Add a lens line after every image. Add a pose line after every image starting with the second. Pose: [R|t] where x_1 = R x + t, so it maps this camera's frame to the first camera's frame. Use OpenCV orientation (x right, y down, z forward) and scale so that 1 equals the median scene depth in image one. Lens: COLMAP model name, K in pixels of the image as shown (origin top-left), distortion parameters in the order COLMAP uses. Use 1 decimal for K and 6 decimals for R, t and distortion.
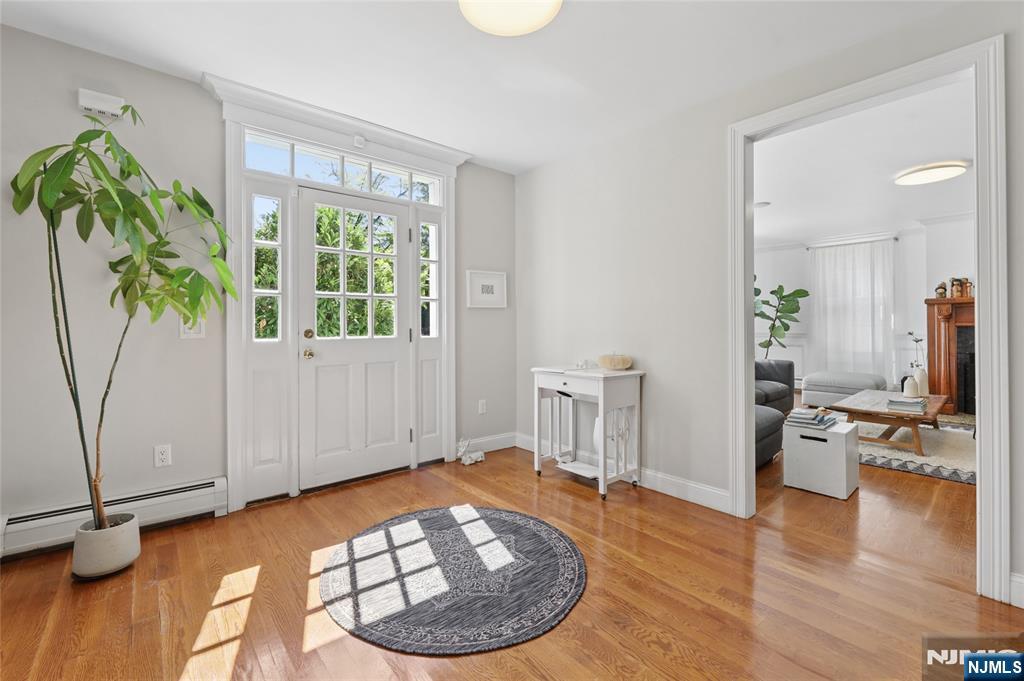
lens RADIAL K [[431.0, 0, 510.7], [0, 431.0, 327.6], [0, 0, 1]] dist [-0.000335, 0.000265]
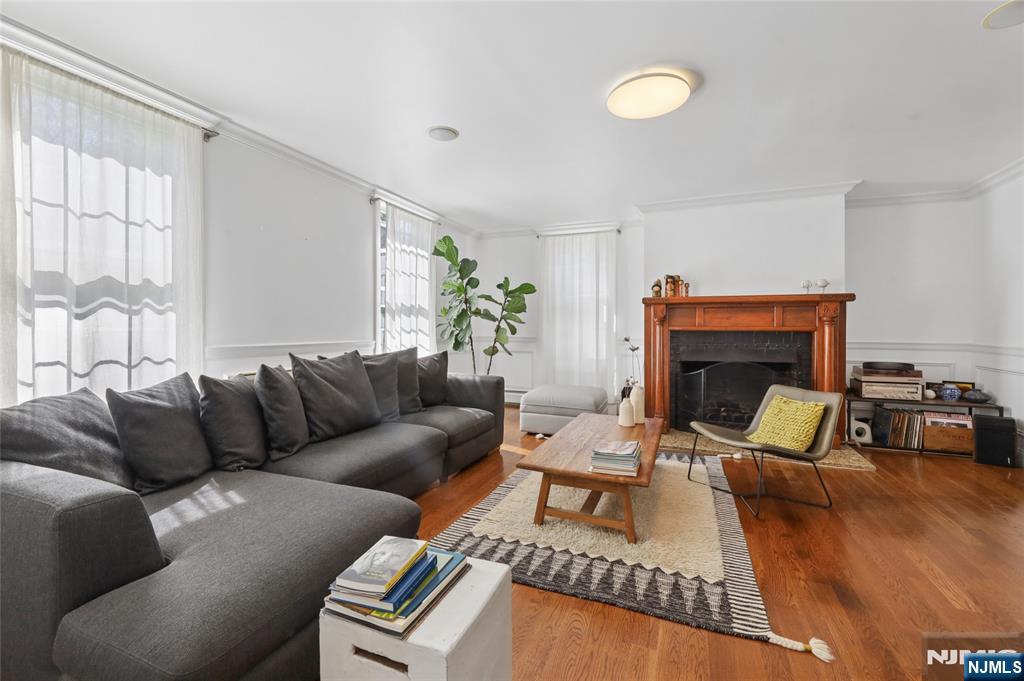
lens RADIAL K [[431.0, 0, 510.7], [0, 431.0, 327.6], [0, 0, 1]] dist [-0.000335, 0.000265]
pose [[0.894083, 0.012417, 0.447728, 0.336259], [-0.010682, 0.999922, -0.006401, -0.000027], [-0.447773, 0.000940, 0.894147, 0.343487]]
